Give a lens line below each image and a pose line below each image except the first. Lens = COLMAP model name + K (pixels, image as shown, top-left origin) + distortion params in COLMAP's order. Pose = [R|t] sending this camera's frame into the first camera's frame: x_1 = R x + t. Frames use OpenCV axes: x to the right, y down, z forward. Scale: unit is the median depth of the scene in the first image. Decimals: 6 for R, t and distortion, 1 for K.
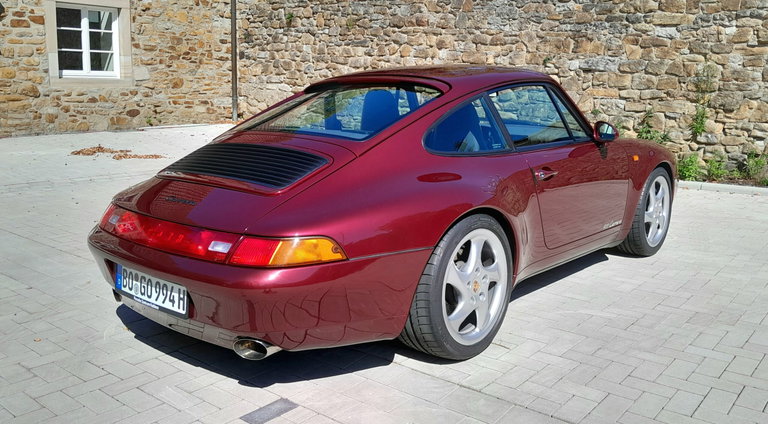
lens RADIAL K [[652.2, 0, 409.5], [0, 652.2, 215.9], [0, 0, 1]] dist [0.005655, -0.068187]
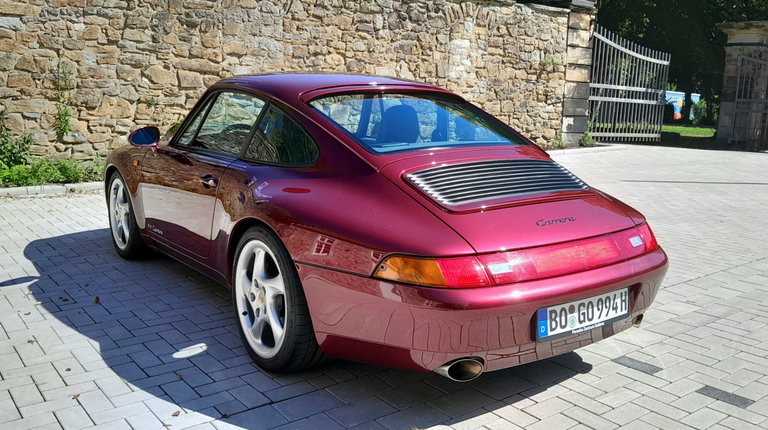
lens RADIAL K [[701.5, 0, 384.0], [0, 701.5, 215.0], [0, 0, 1]] dist [0.002535, -0.093111]
pose [[0.257818, -0.172993, 0.950581, -0.417147], [0.171437, 0.976420, 0.131198, -0.062852], [-0.950862, 0.129140, 0.281396, 0.282640]]
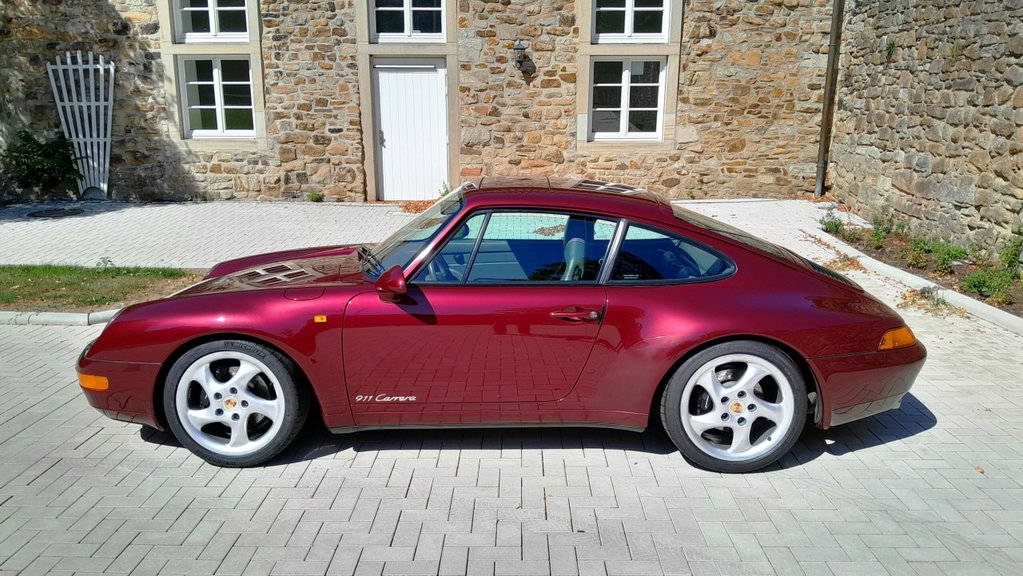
lens RADIAL K [[774.4, 0, 508.2], [0, 774.4, 322.9], [0, 0, 1]] dist [-0.010820, -0.045997]
pose [[0.613951, 0.179246, -0.768723, 0.355246], [-0.136676, 0.983306, 0.120123, -0.107260], [0.777421, 0.031316, 0.628201, 0.333878]]
